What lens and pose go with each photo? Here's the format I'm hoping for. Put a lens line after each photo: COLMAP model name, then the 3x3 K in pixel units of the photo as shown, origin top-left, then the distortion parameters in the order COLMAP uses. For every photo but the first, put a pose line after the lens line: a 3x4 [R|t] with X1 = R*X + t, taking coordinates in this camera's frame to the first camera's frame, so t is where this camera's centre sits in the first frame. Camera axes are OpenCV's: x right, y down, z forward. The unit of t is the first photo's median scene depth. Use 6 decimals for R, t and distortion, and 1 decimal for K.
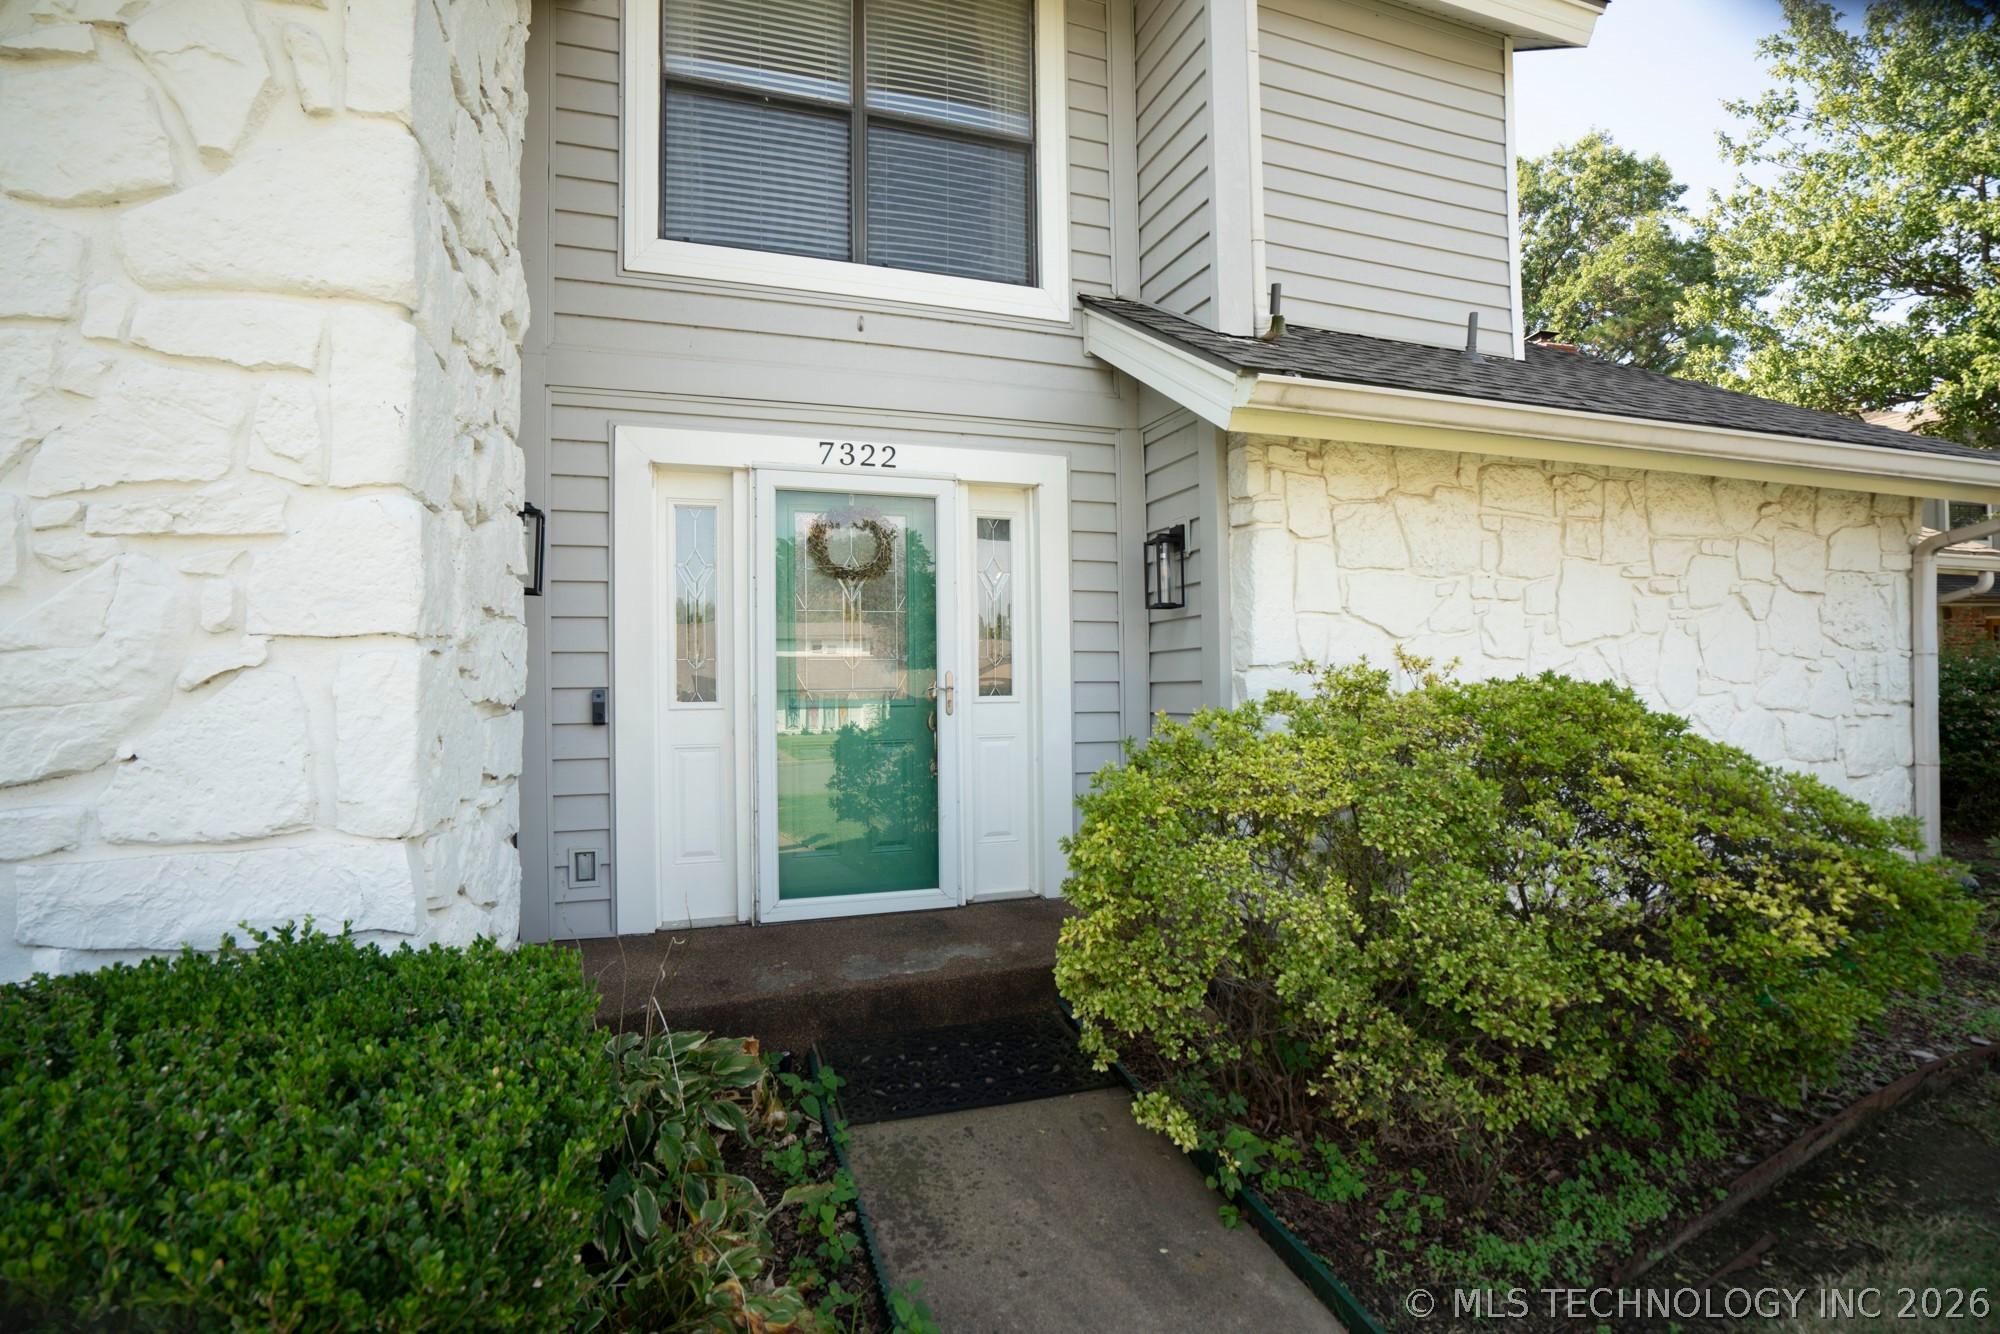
lens RADIAL K [[895.8, 0, 986.7], [0, 895.8, 668.3], [0, 0, 1]] dist [-0.044267, 0.001425]
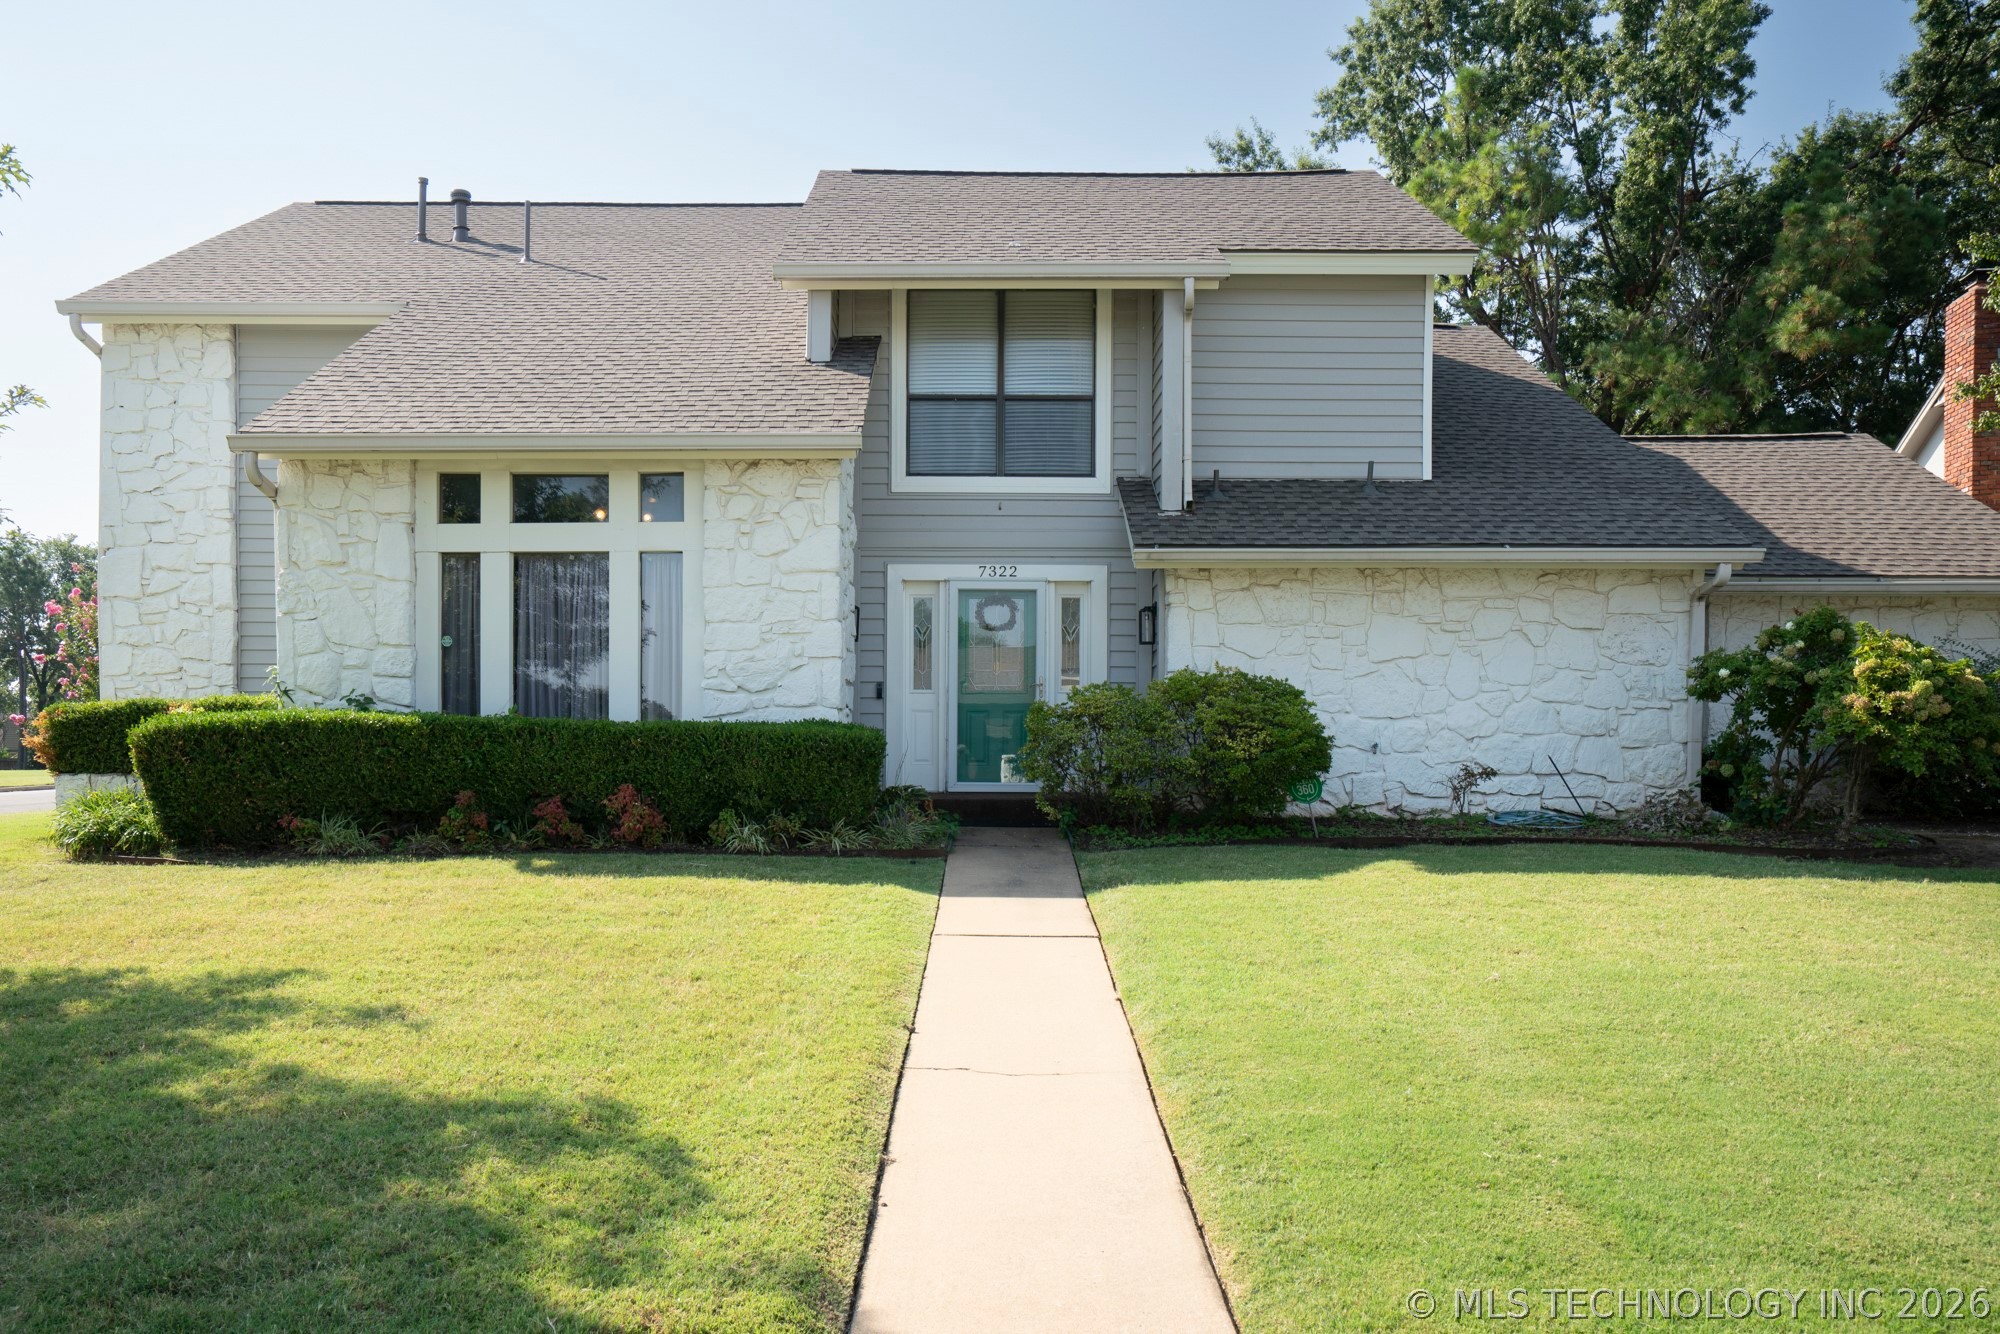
lens RADIAL K [[1209.0, 0, 1001.3], [0, 1209.0, 667.6], [0, 0, 1]] dist [-0.000796, -0.000104]
pose [[0.957530, -0.001867, -0.288328, 0.703561], [-0.008258, 0.999391, -0.033896, 0.082538], [0.288216, 0.034837, 0.956931, -1.749953]]
